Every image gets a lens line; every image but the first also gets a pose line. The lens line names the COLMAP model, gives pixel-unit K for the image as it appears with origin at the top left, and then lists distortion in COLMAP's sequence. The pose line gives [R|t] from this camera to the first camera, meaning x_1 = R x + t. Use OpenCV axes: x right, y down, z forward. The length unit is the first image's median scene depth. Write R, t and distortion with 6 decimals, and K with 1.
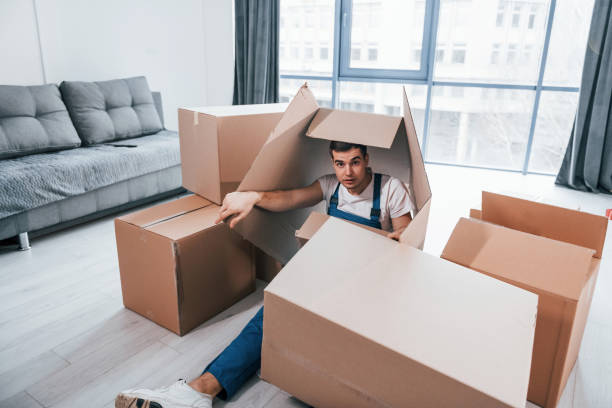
lens RADIAL K [[447.9, 0, 306.0], [0, 447.9, 204.0], [0, 0, 1]] dist [-0.000509, -0.000370]
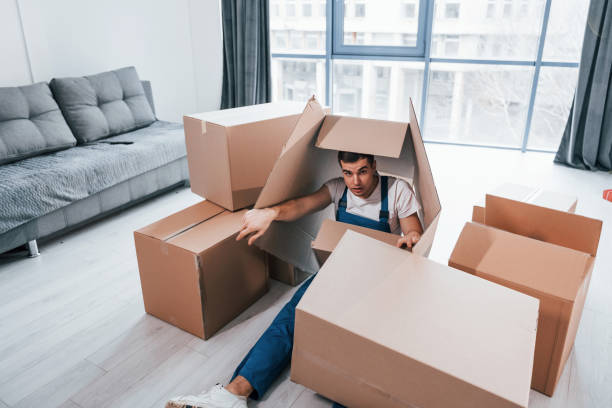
lens RADIAL K [[481.6, 0, 299.9], [0, 481.6, 204.5], [0, 0, 1]] dist [-0.002708, -0.000305]
pose [[0.999025, -0.039123, 0.020478, -0.048138], [0.037393, 0.996176, 0.078966, -0.077542], [-0.023489, -0.078123, 0.996667, -0.085913]]
